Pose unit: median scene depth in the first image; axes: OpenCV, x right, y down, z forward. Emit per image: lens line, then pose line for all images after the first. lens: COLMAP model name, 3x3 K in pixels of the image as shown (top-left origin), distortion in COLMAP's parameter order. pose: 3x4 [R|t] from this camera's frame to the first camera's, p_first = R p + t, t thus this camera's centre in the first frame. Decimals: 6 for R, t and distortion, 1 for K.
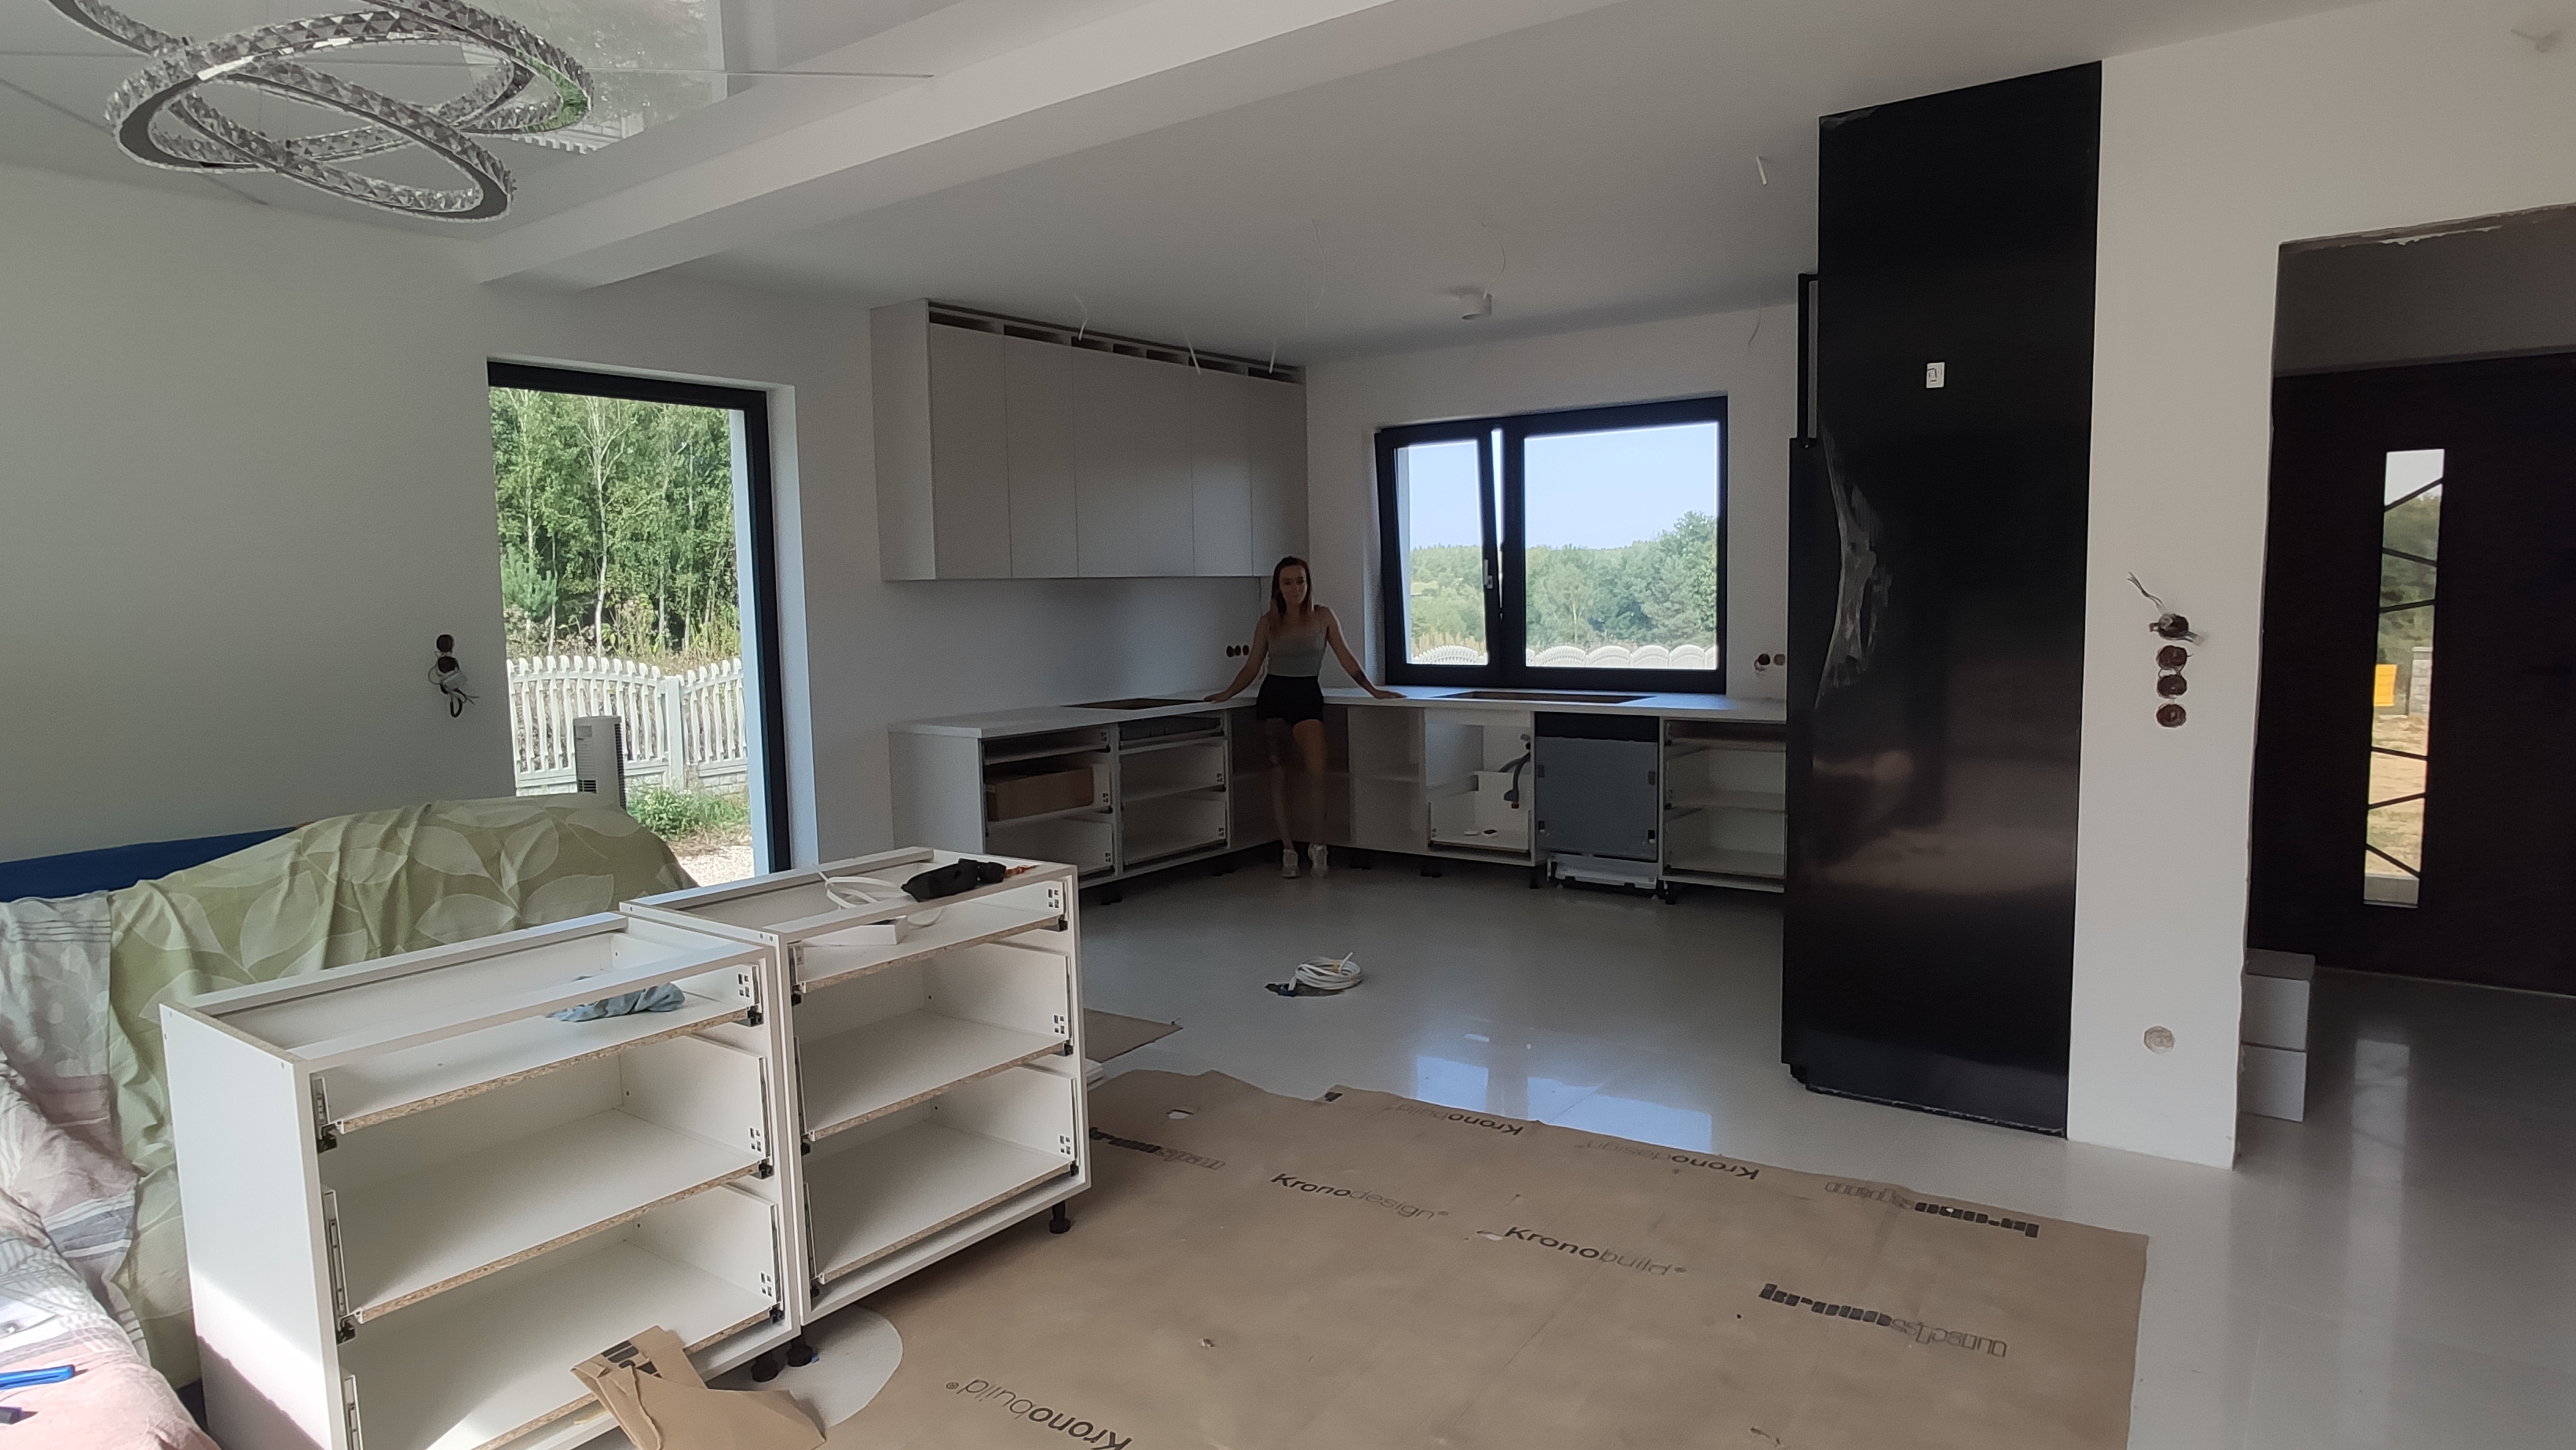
lens RADIAL K [[1429.8, 0, 1307.7], [0, 1429.8, 726.8], [0, 0, 1]] dist [-0.020066, 0.000627]
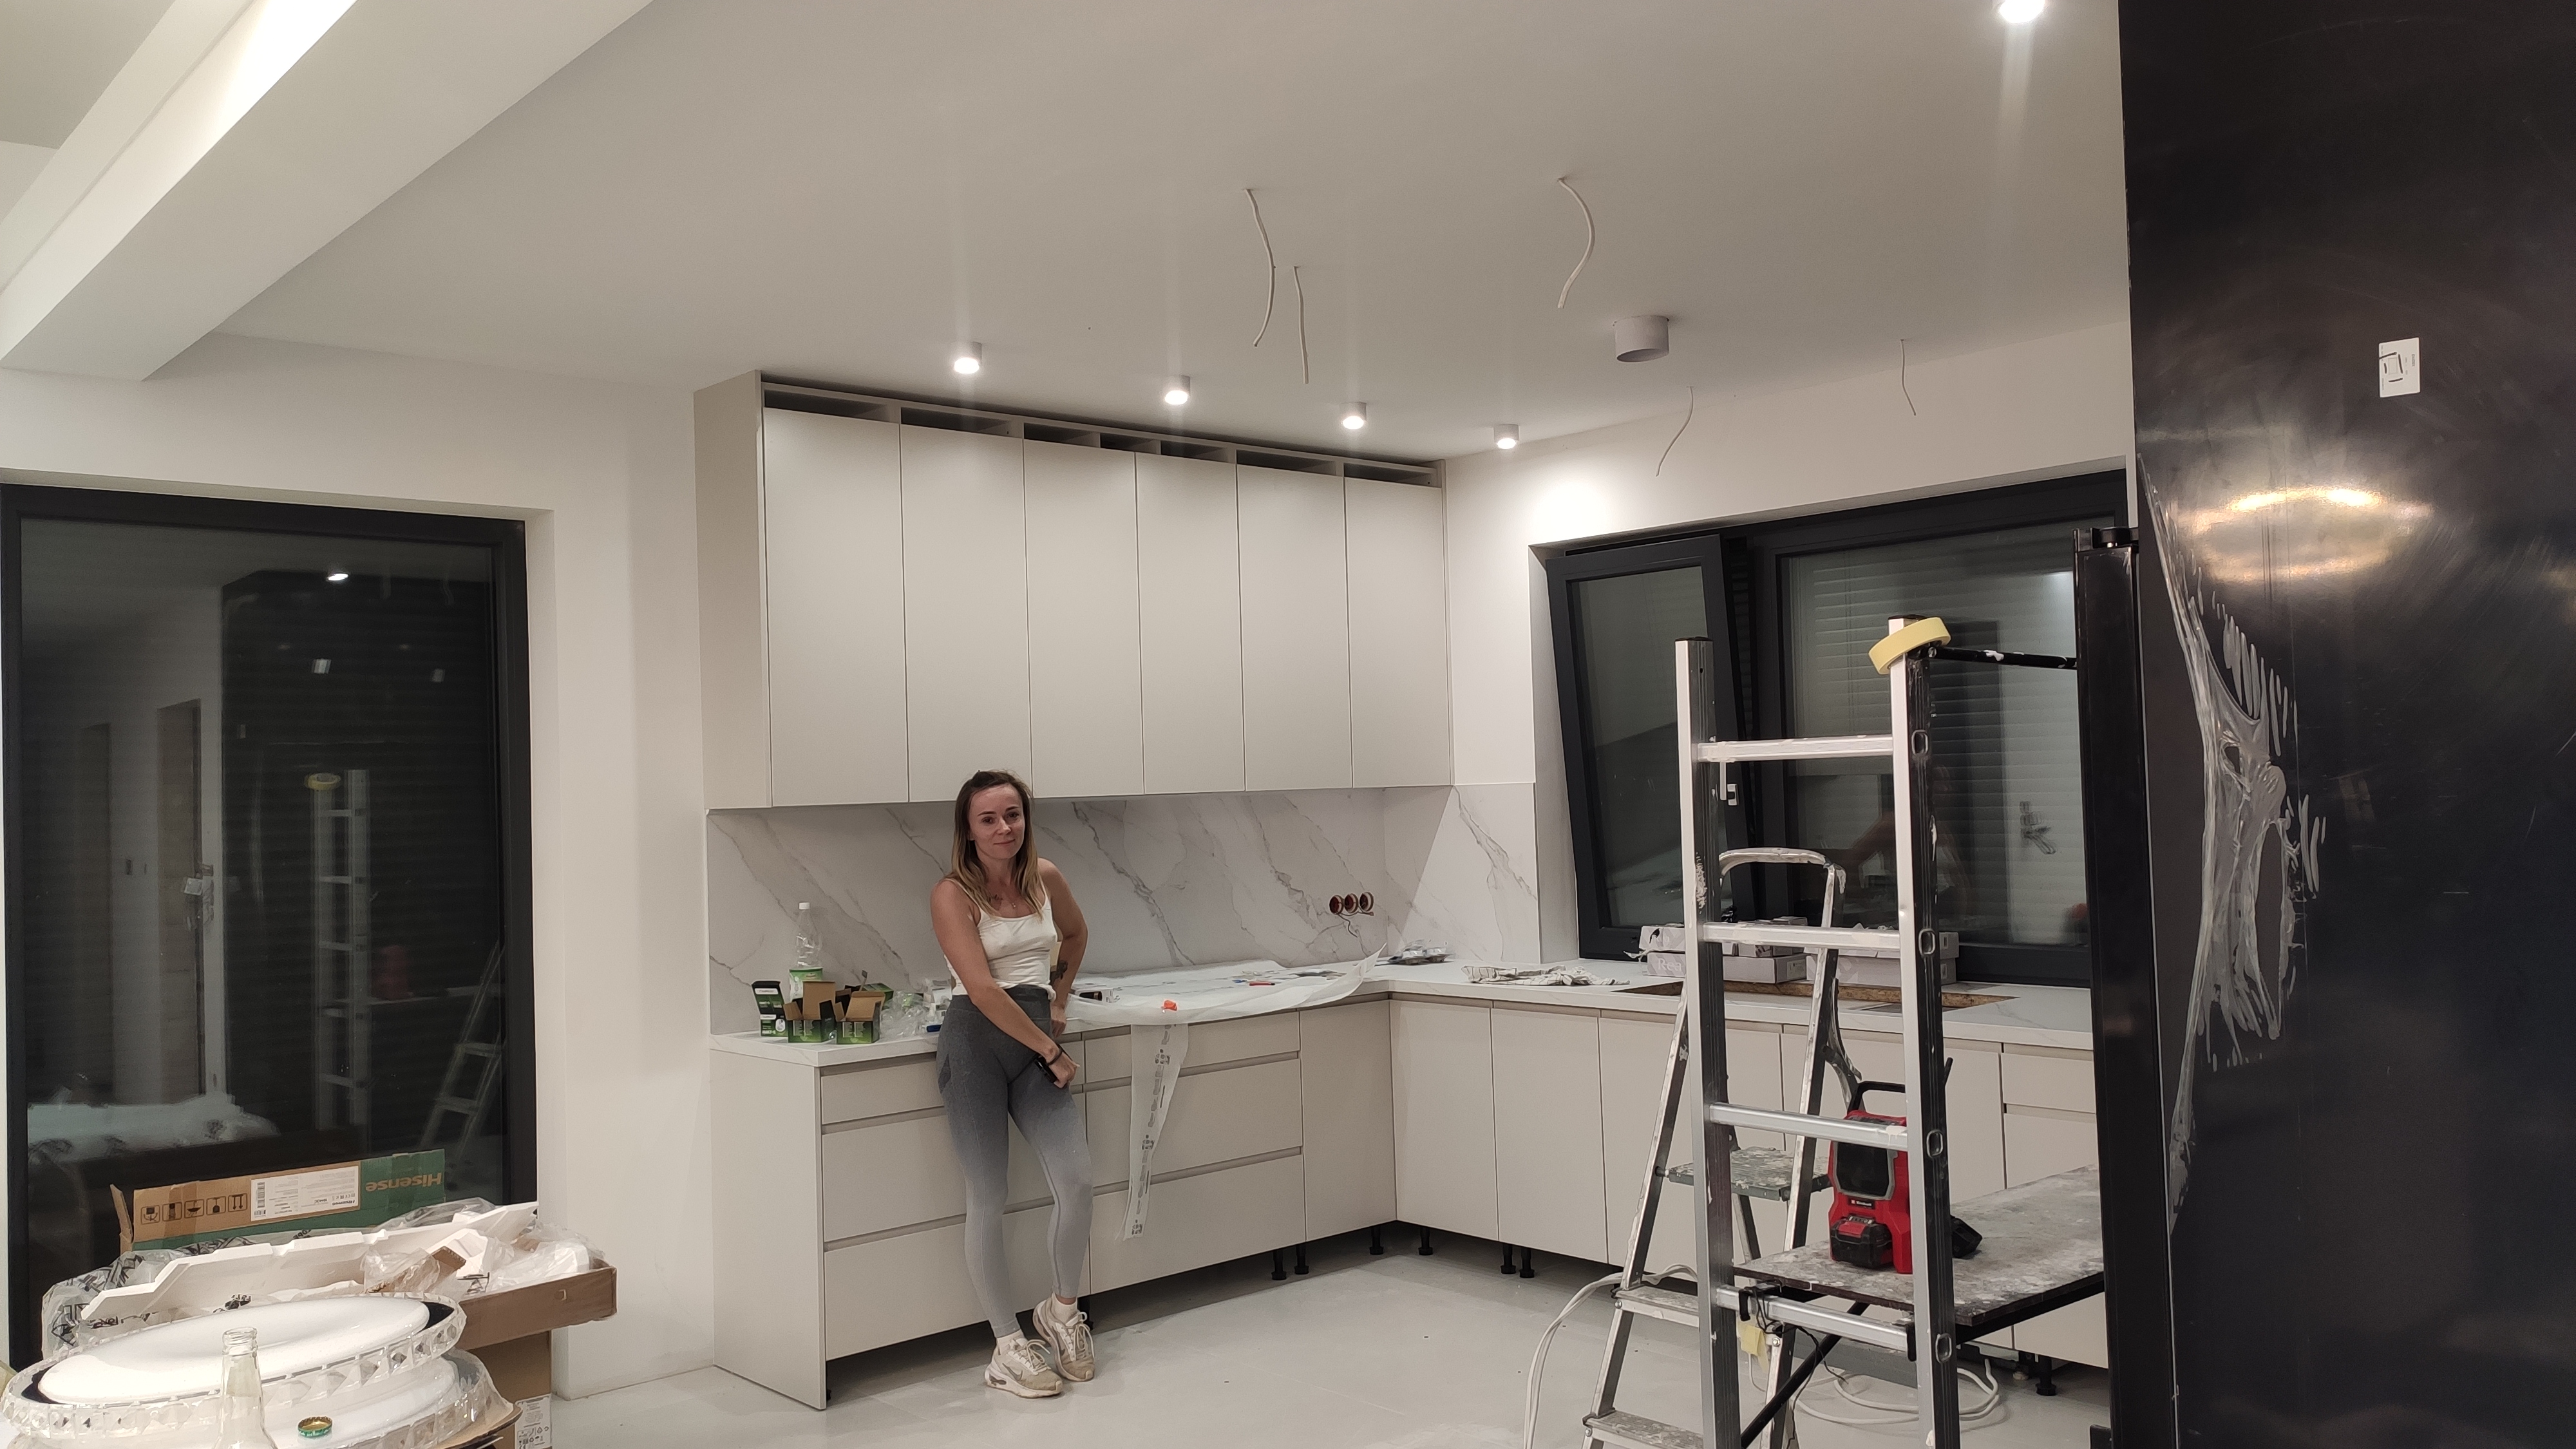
lens RADIAL K [[1911.4, 0, 1288.0], [0, 1911.4, 724.5], [0, 0, 1]] dist [0.028514, -0.007839]
pose [[0.978770, -0.014603, -0.204439, 0.120321], [-0.010986, 0.992287, -0.123476, -0.032207], [0.204665, 0.123101, 0.971060, 0.194338]]
